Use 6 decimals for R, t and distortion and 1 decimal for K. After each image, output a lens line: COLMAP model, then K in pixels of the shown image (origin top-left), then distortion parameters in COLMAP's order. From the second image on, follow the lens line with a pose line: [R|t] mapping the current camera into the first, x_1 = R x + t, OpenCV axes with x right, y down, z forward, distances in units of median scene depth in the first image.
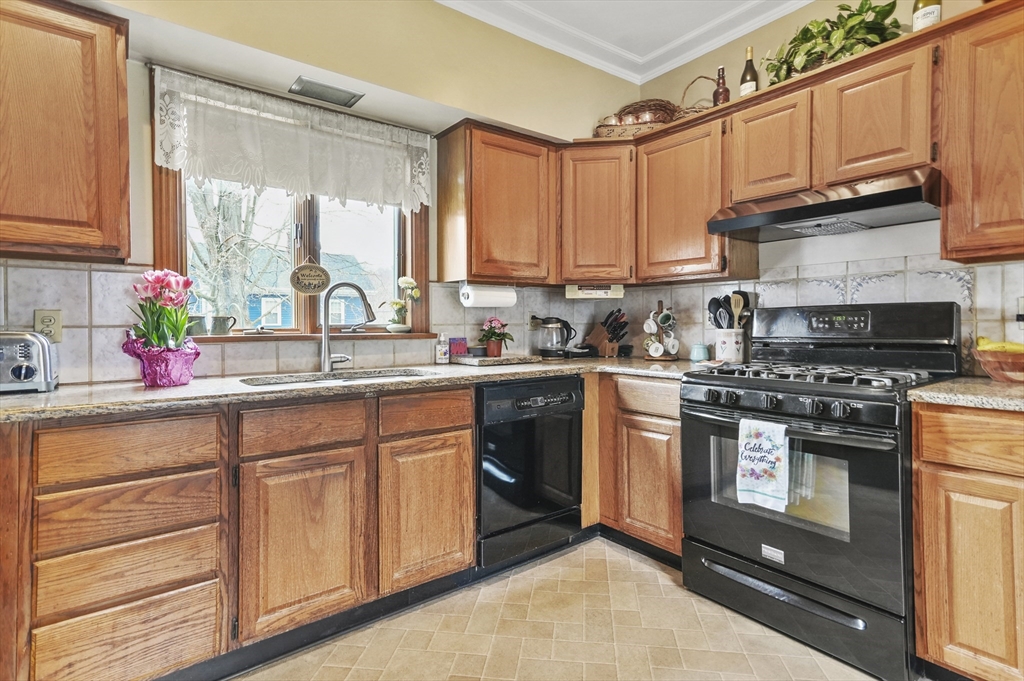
lens RADIAL K [[512.6, 0, 515.5], [0, 512.6, 326.0], [0, 0, 1]] dist [0.001961, 0.021795]
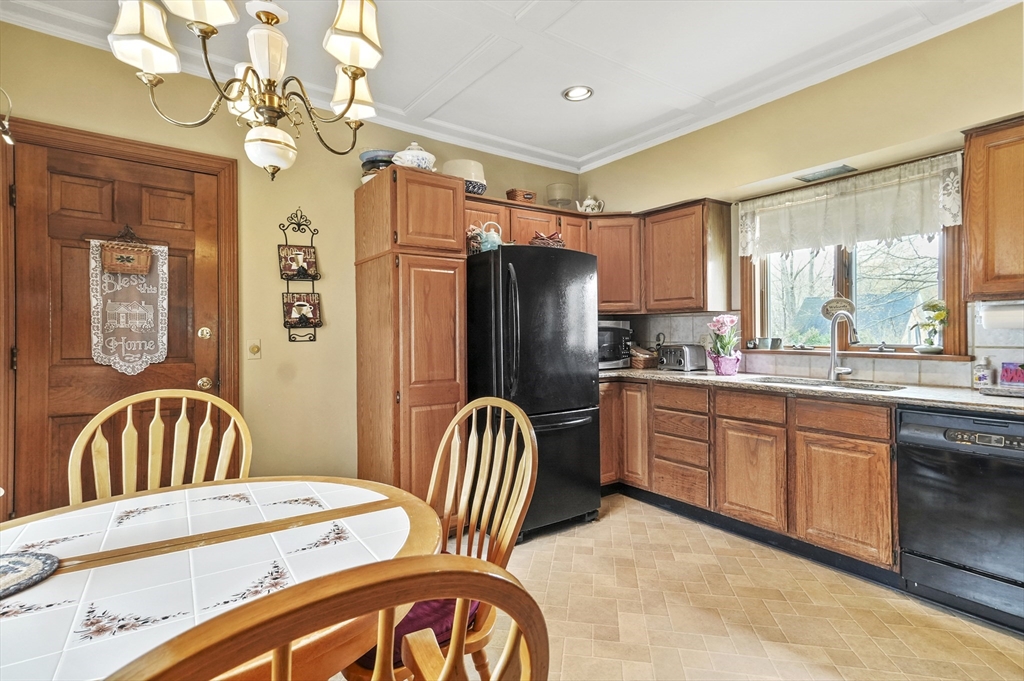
lens RADIAL K [[504.4, 0, 511.2], [0, 504.4, 333.3], [0, 0, 1]] dist [0.002096, 0.018511]
pose [[-0.043884, 0.009386, -0.998993, 1.018185], [0.004816, 0.999946, 0.009184, -0.050237], [0.999025, -0.004408, -0.043927, 0.235274]]
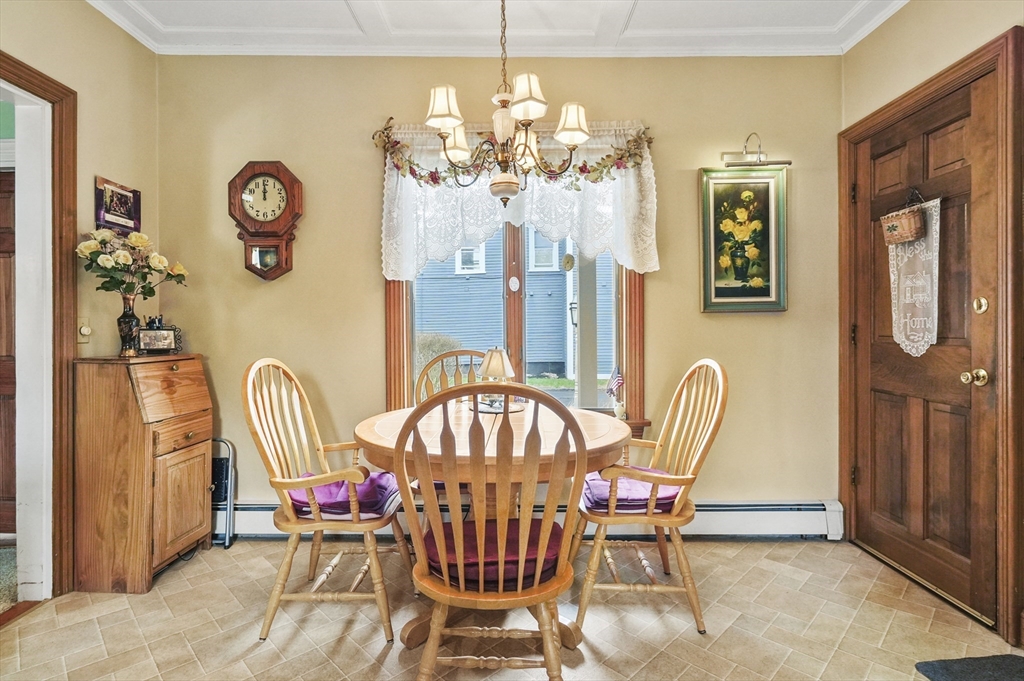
lens RADIAL K [[504.4, 0, 511.2], [0, 504.4, 333.3], [0, 0, 1]] dist [0.002096, 0.018511]
pose [[-0.789315, 0.011691, 0.613877, -0.103797], [0.013758, 0.999904, -0.001353, -0.004332], [-0.613834, 0.007378, -0.789400, 0.625674]]
